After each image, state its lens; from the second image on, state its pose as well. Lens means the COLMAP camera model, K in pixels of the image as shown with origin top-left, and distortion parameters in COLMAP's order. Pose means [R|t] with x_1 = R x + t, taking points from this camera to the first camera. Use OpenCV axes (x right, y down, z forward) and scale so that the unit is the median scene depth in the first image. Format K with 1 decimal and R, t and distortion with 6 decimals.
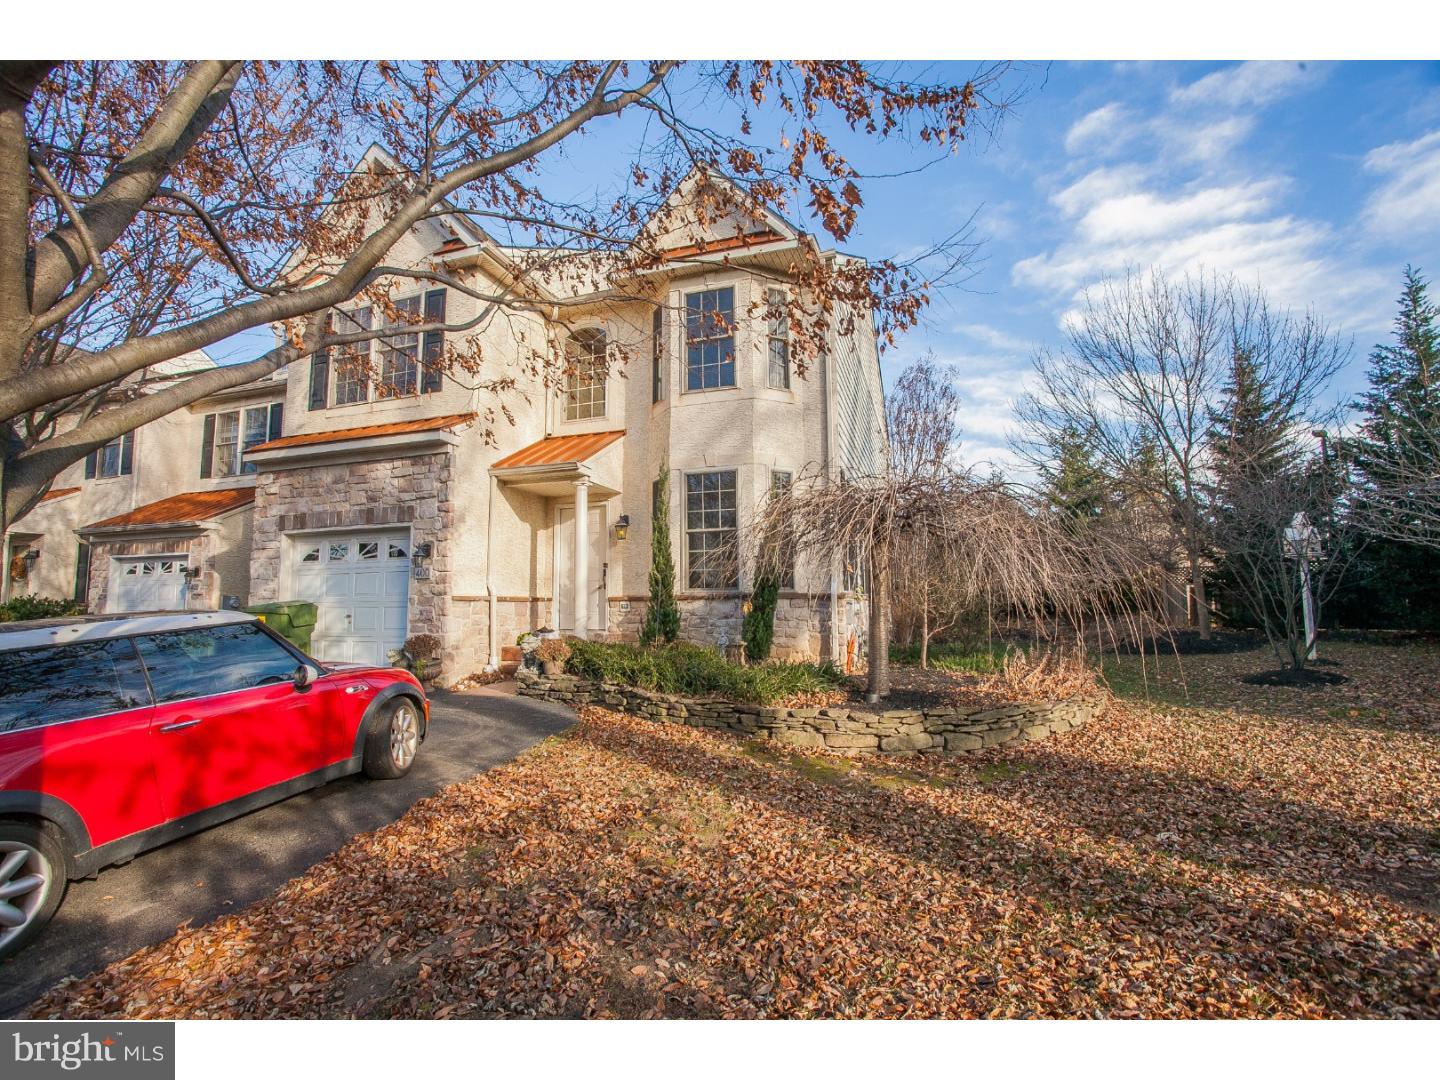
lens RADIAL K [[709.6, 0, 720.0], [0, 709.6, 540.0], [0, 0, 1]] dist [-0.070377, 0.028464]
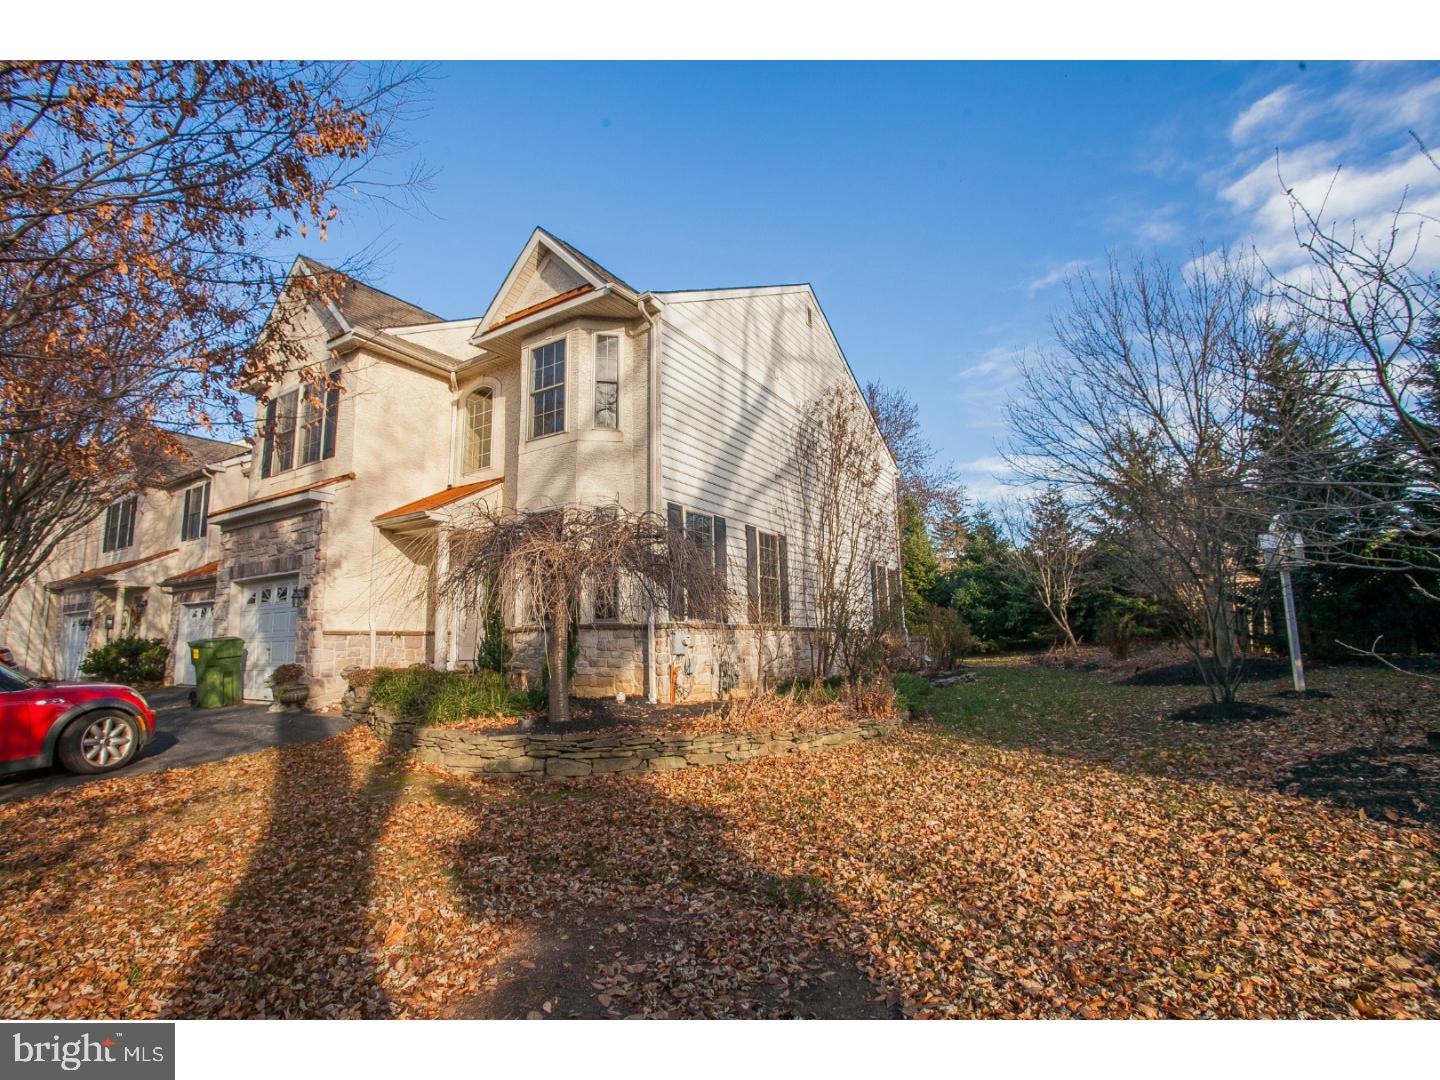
lens RADIAL K [[709.6, 0, 720.0], [0, 709.6, 540.0], [0, 0, 1]] dist [-0.070377, 0.028464]
pose [[0.969457, -0.047542, -0.240611, 0.499418], [0.036351, 0.998050, -0.050743, 0.010291], [0.242554, 0.040447, 0.969294, 0.029064]]
